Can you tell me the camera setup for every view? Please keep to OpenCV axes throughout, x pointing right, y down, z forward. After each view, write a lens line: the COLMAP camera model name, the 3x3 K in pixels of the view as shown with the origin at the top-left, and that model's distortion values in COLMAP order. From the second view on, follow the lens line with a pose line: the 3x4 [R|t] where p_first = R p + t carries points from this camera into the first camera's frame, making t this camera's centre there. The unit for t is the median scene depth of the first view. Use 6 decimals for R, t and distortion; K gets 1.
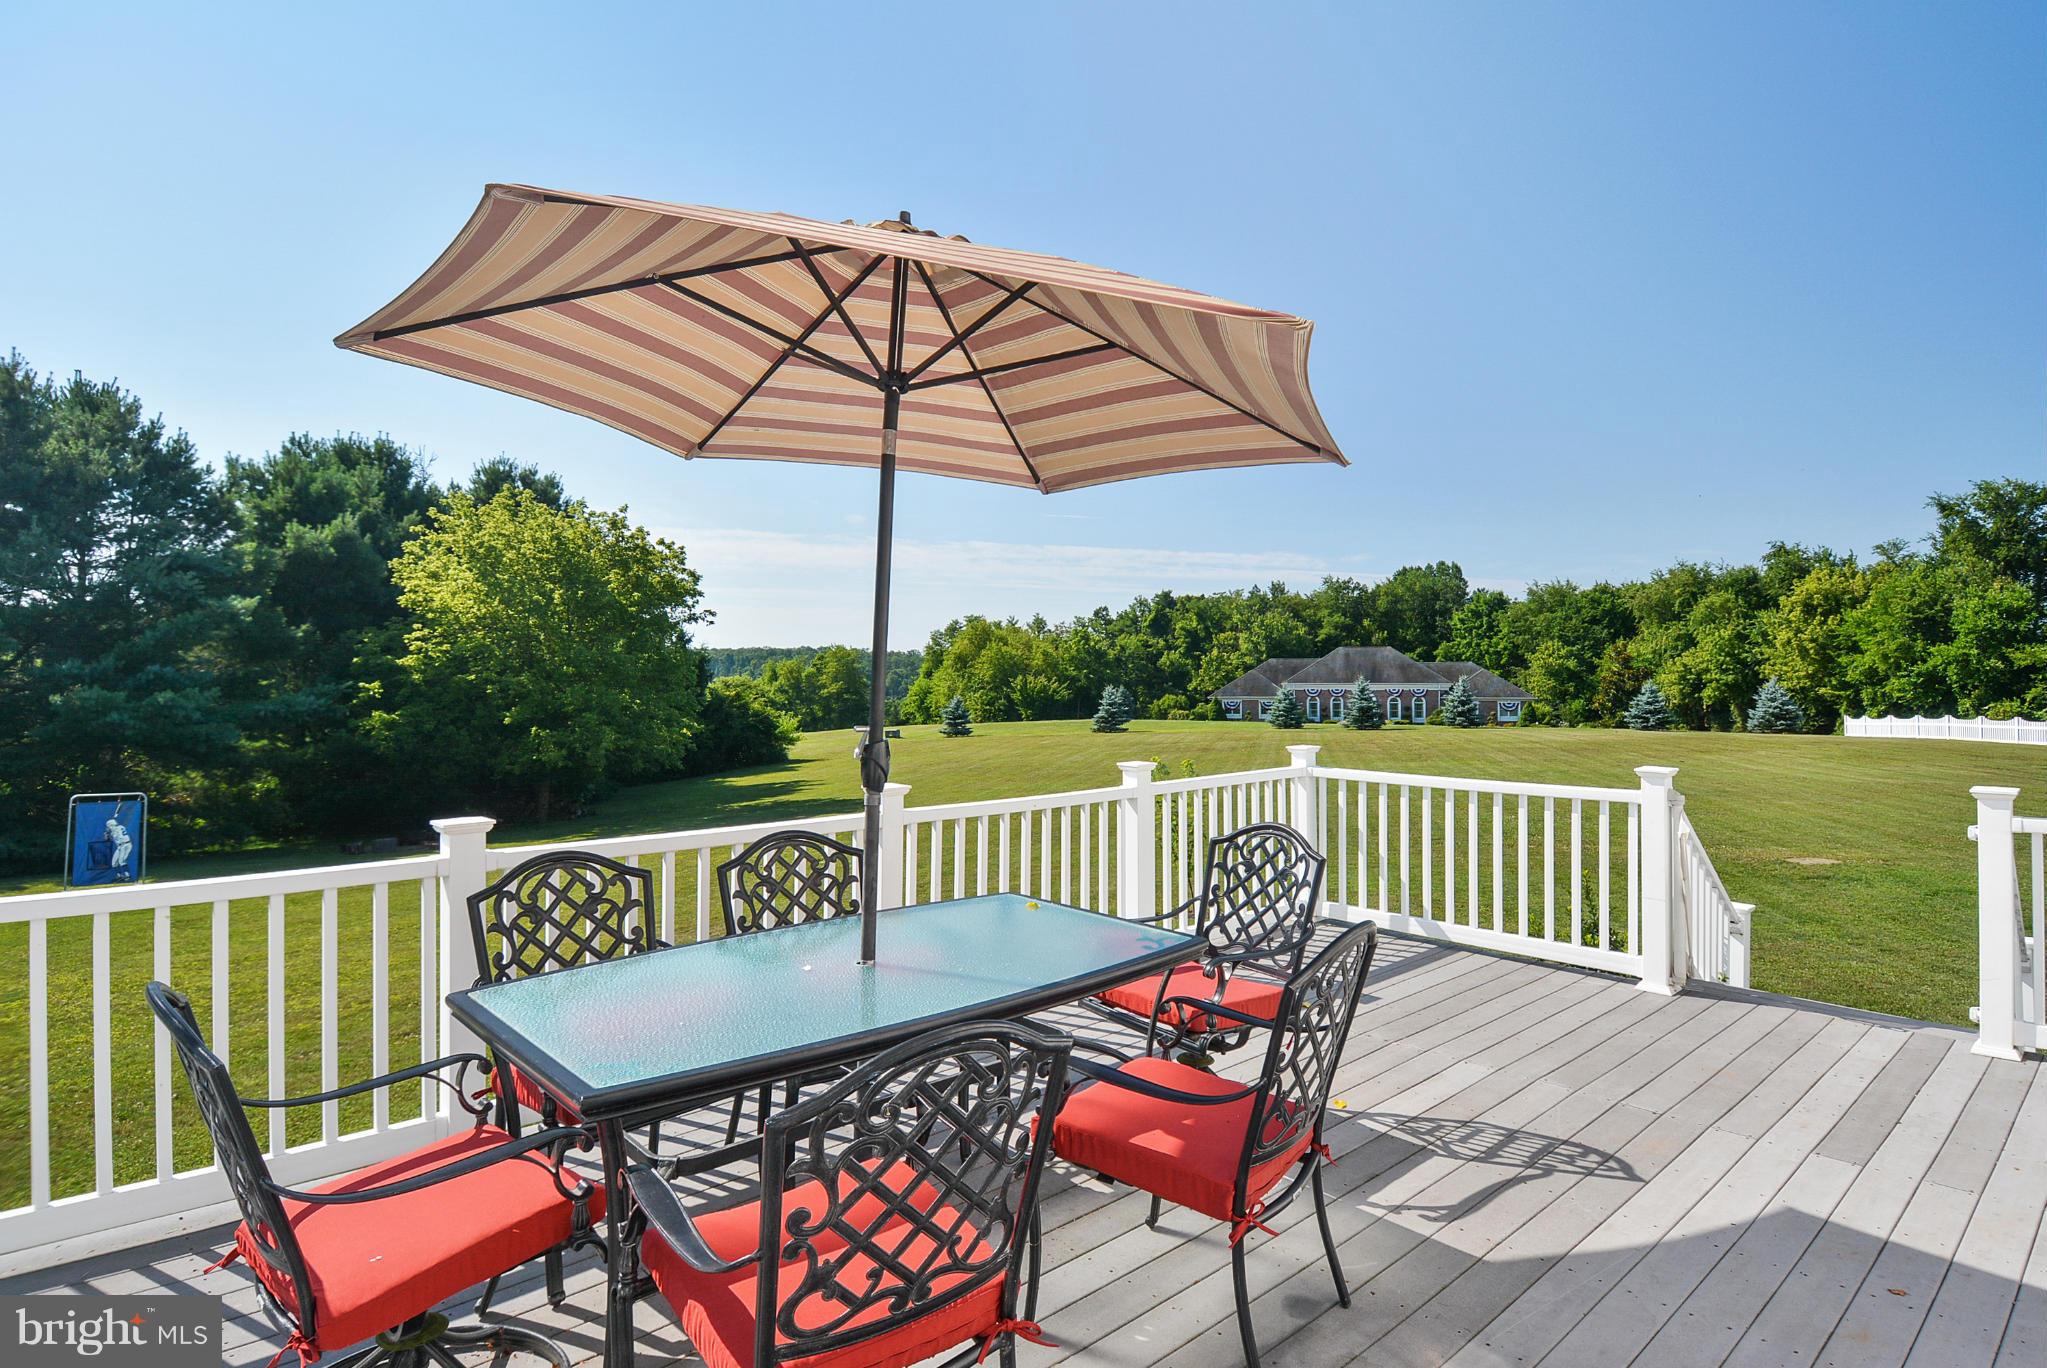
lens RADIAL K [[1094.4, 0, 1039.1], [0, 1094.4, 687.4], [0, 0, 1]] dist [0.059916, -0.067937]
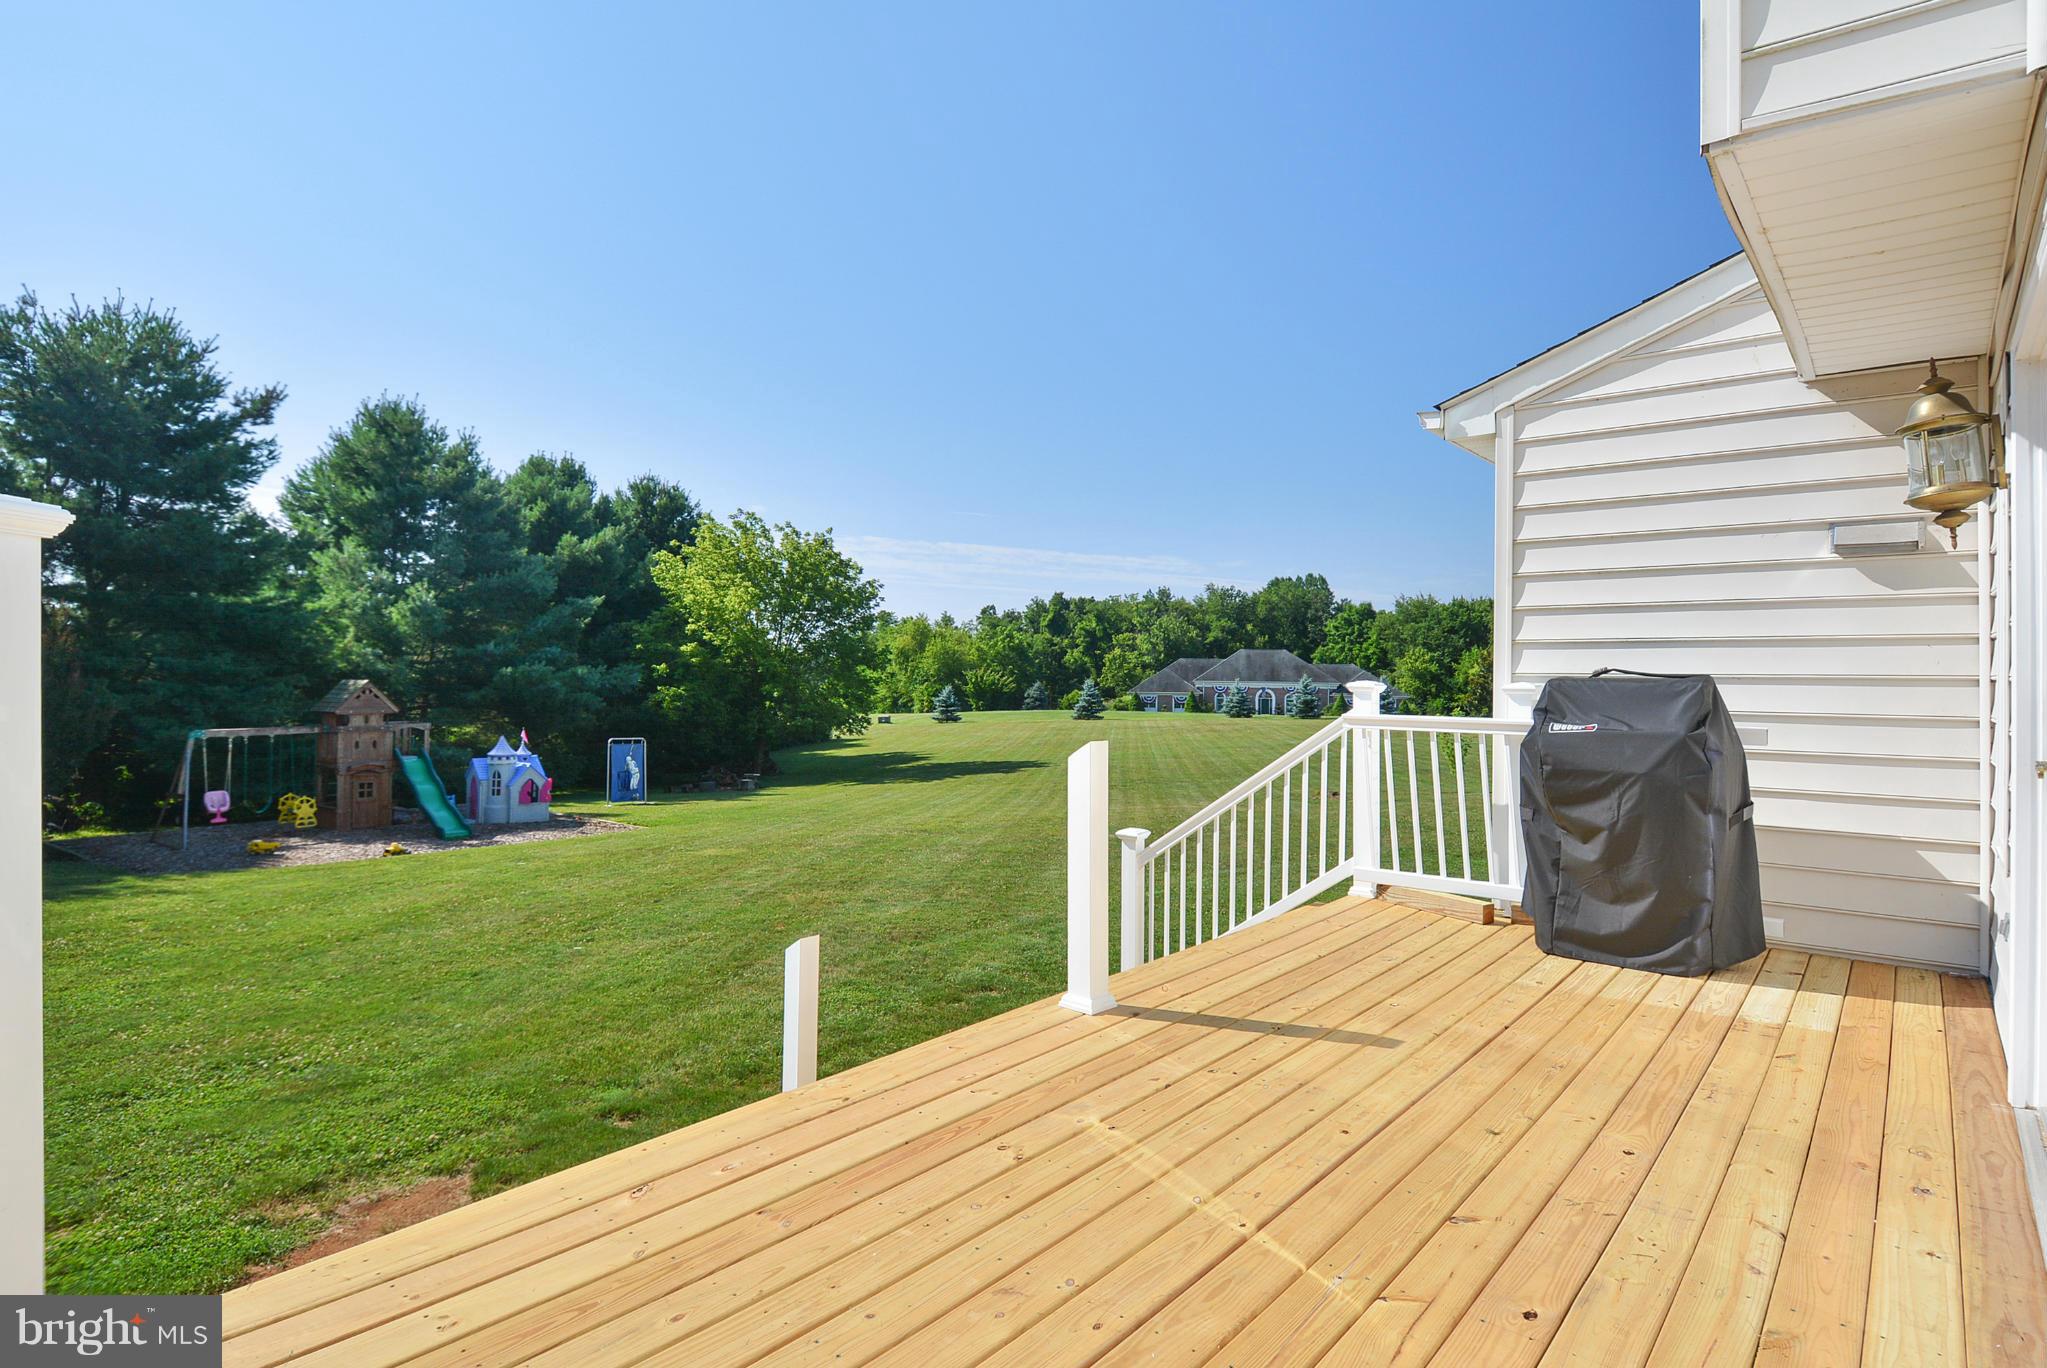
lens RADIAL K [[1094.4, 0, 1039.1], [0, 1094.4, 687.4], [0, 0, 1]] dist [0.059916, -0.067937]
pose [[0.989867, 0.014970, 0.141207, -0.074365], [-0.015387, 0.999880, 0.001862, 0.002912], [-0.141162, -0.004016, 0.989978, -0.068319]]
